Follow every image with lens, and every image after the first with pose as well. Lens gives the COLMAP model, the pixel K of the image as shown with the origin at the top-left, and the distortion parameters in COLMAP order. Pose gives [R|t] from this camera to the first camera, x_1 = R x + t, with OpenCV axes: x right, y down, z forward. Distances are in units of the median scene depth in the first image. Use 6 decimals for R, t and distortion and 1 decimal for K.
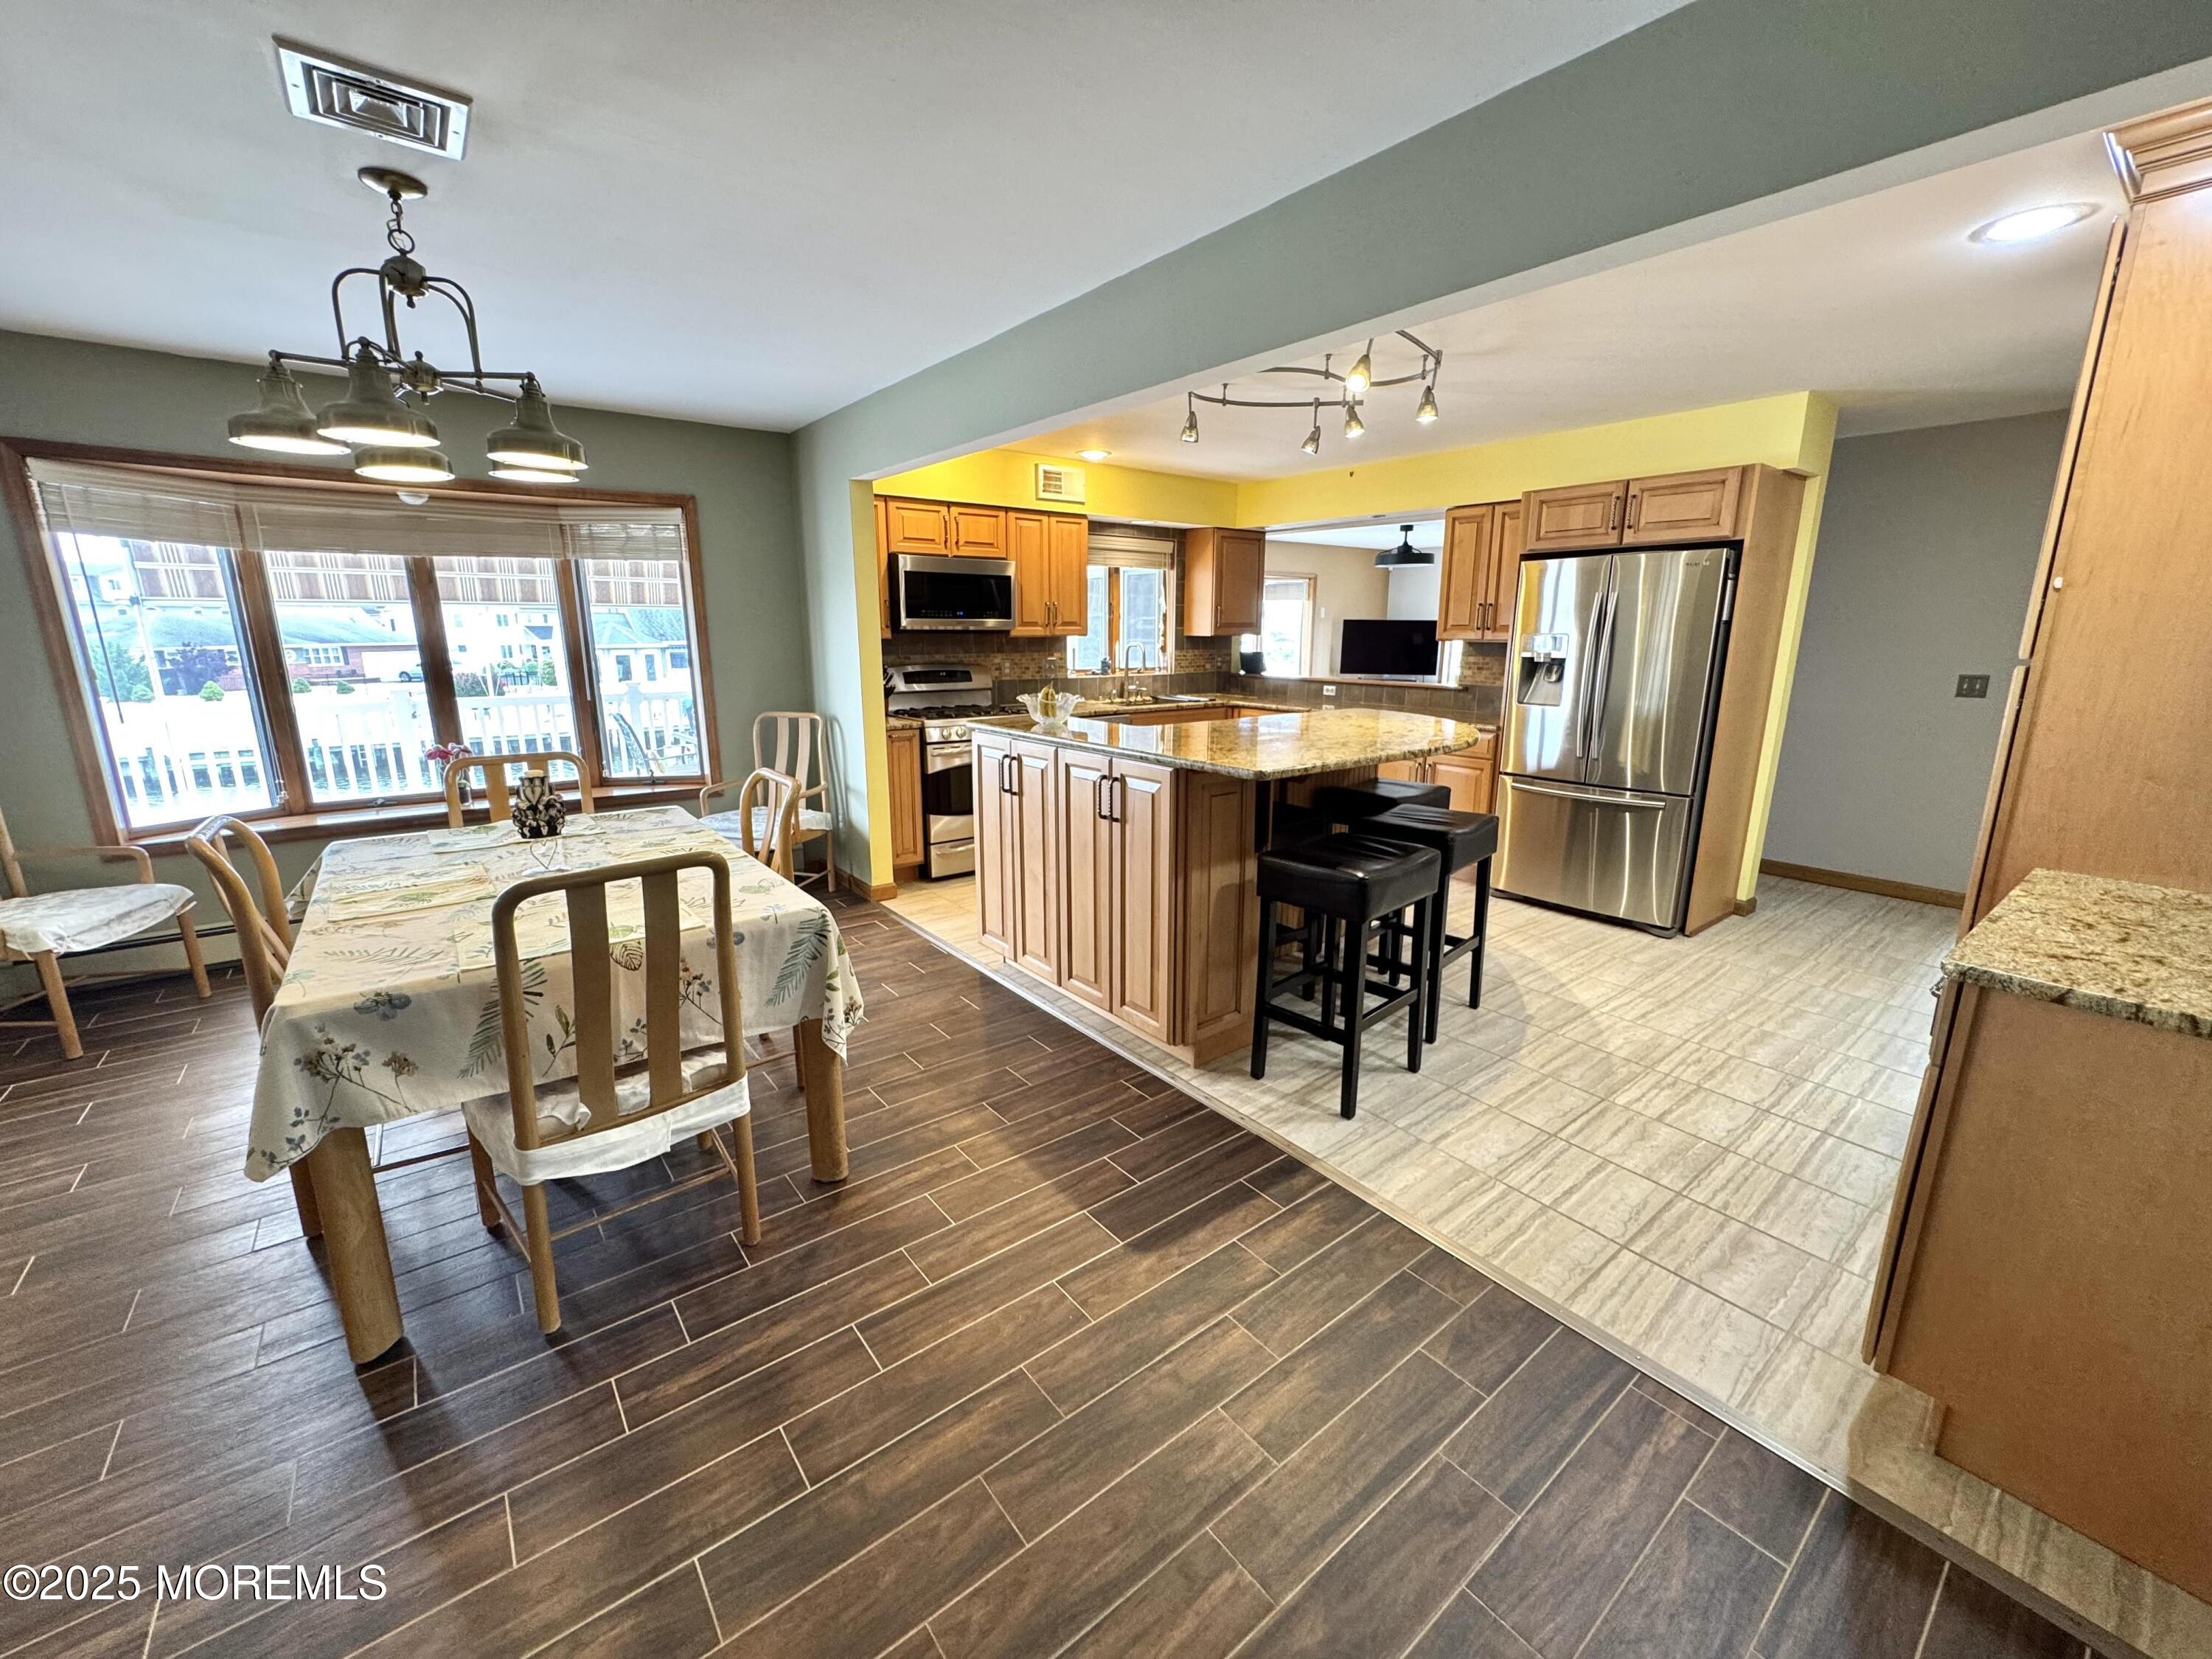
lens RADIAL K [[880.4, 0, 1087.2], [0, 880.4, 829.5], [0, 0, 1]] dist [-0.001243, 0.000386]
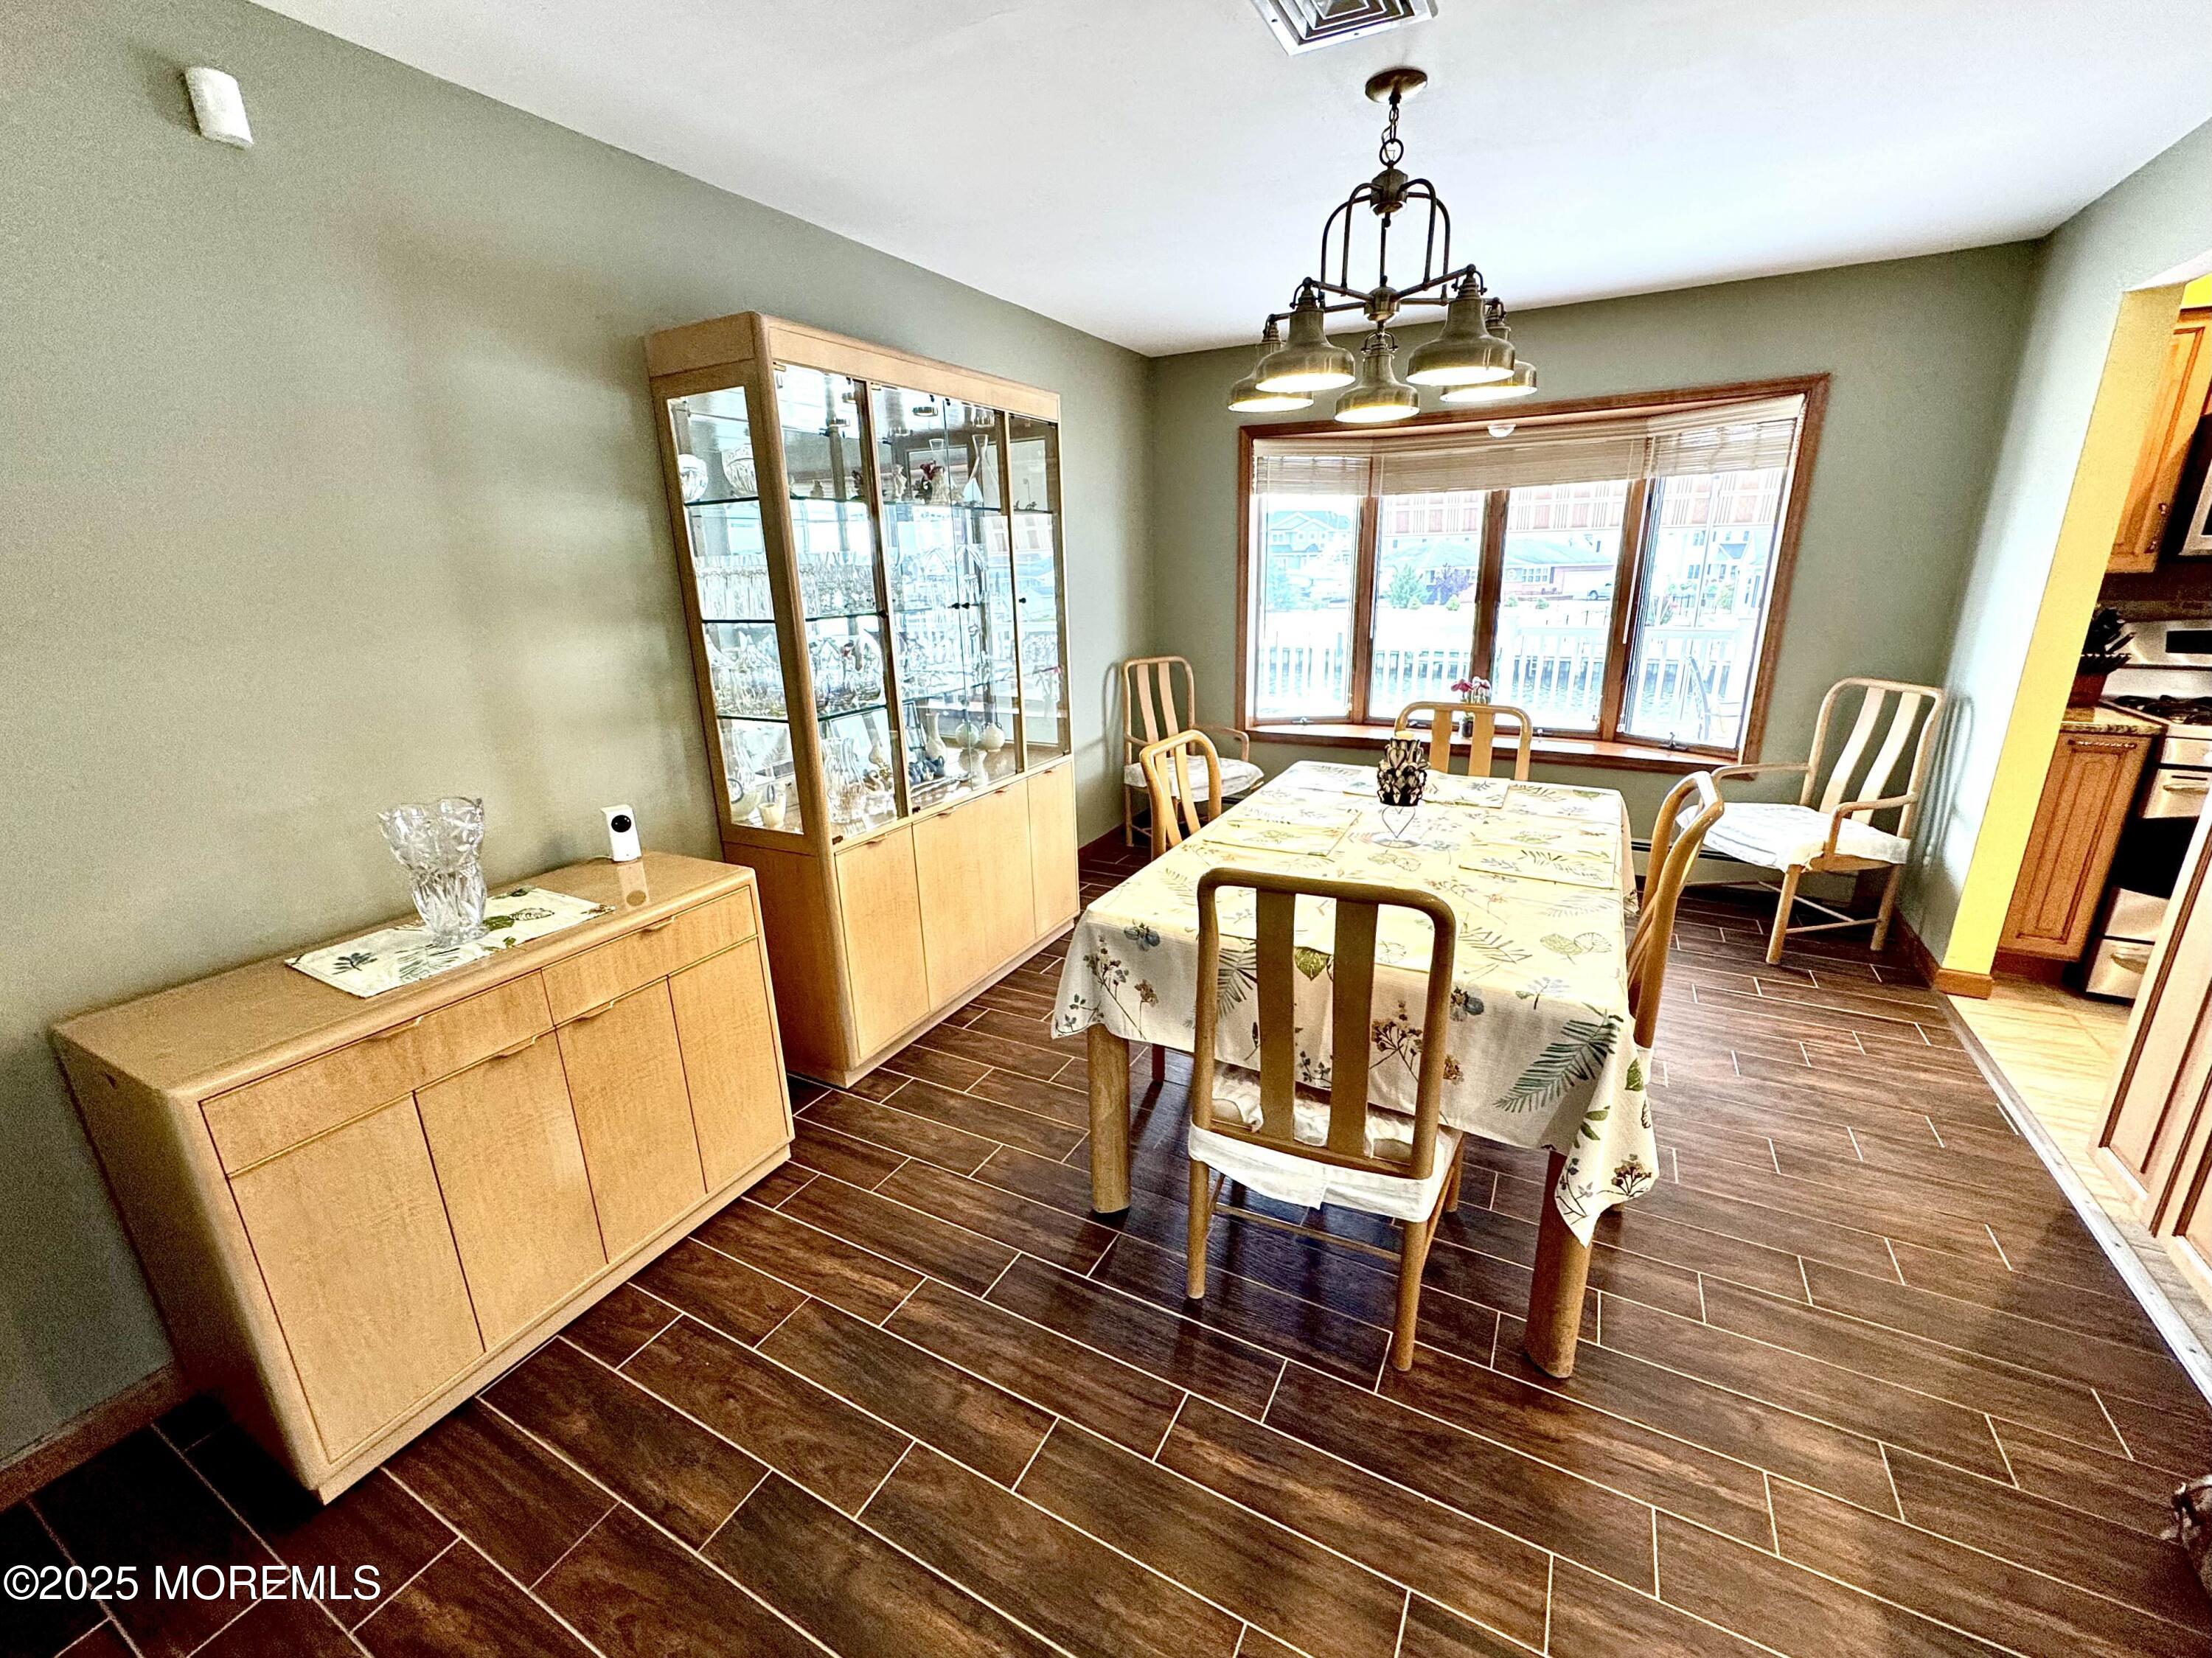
lens RADIAL K [[880.3, 0, 1121.2], [0, 880.3, 826.5], [0, 0, 1]] dist [-0.001243, 0.000386]
pose [[0.417580, 0.253904, -0.872445, 0.043002], [-0.180569, 0.964204, 0.194182, -0.055667], [0.890518, 0.076450, 0.448479, 0.188741]]
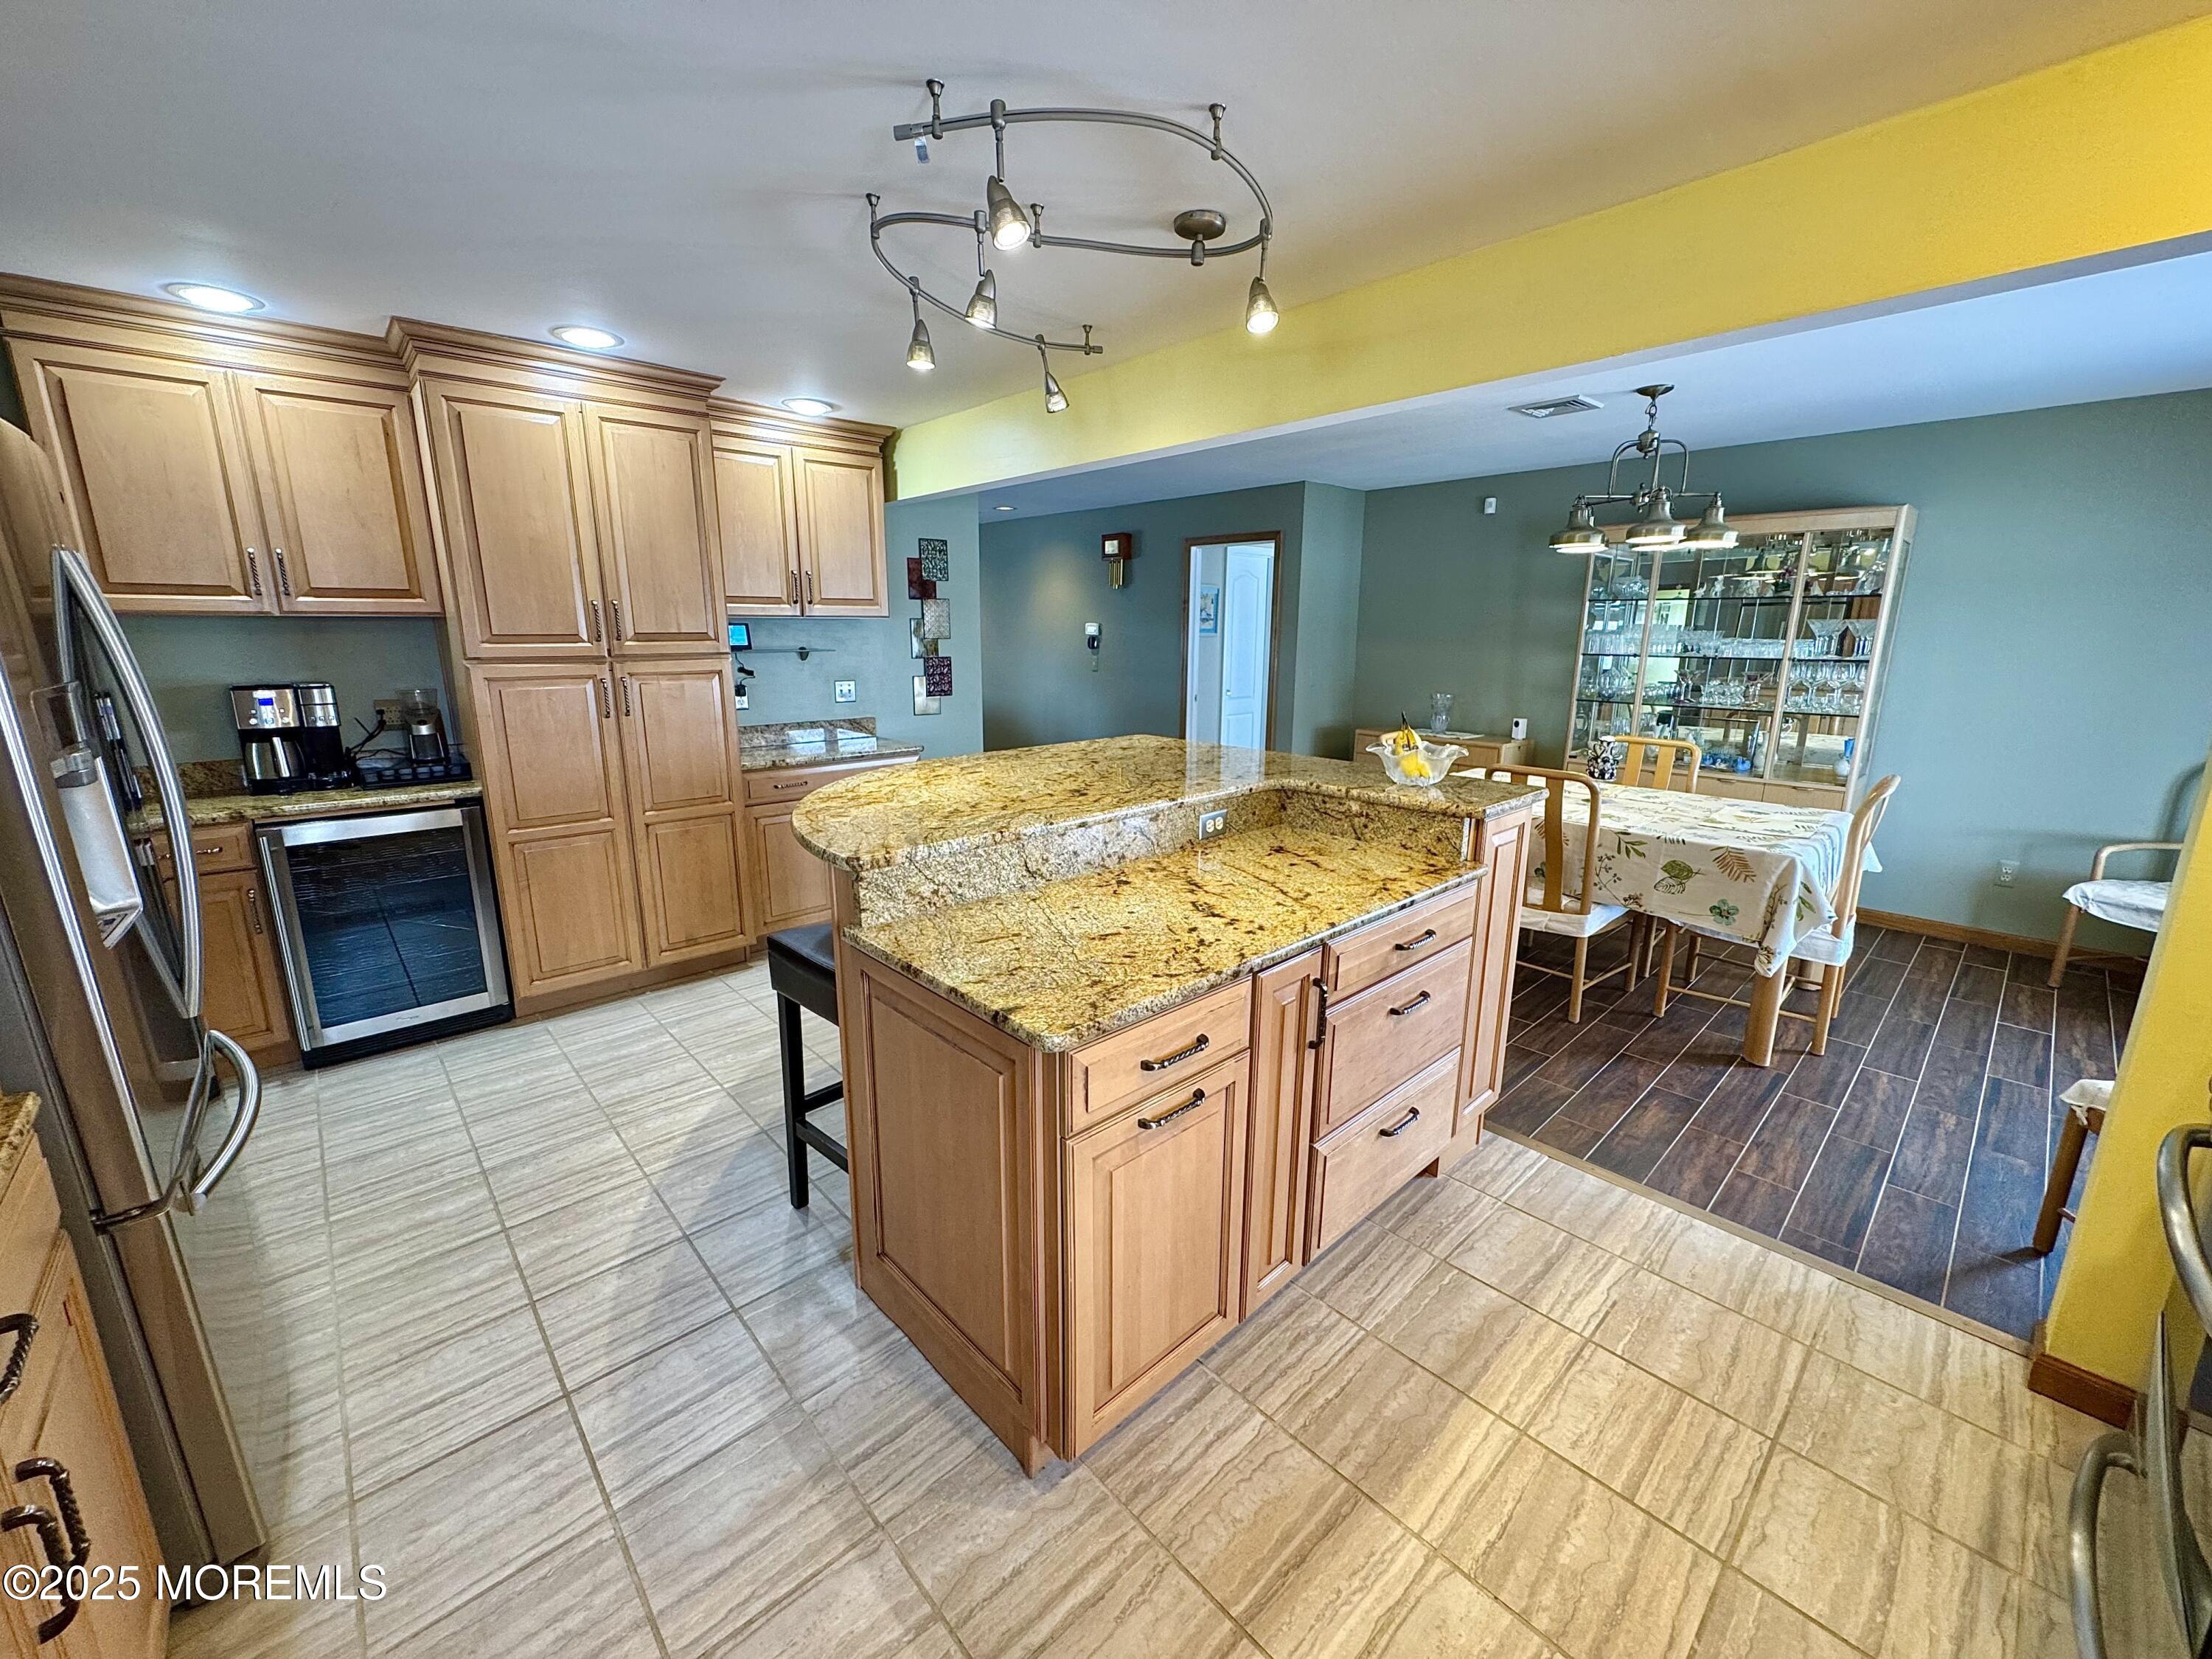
lens RADIAL K [[880.4, 0, 1092.0], [0, 880.4, 830.5], [0, 0, 1]] dist [-0.001243, 0.000386]
pose [[-0.996158, 0.014241, -0.086405, 0.234352], [-0.025449, 0.897025, 0.441247, -0.328701], [0.083791, 0.441751, -0.893216, 1.361025]]
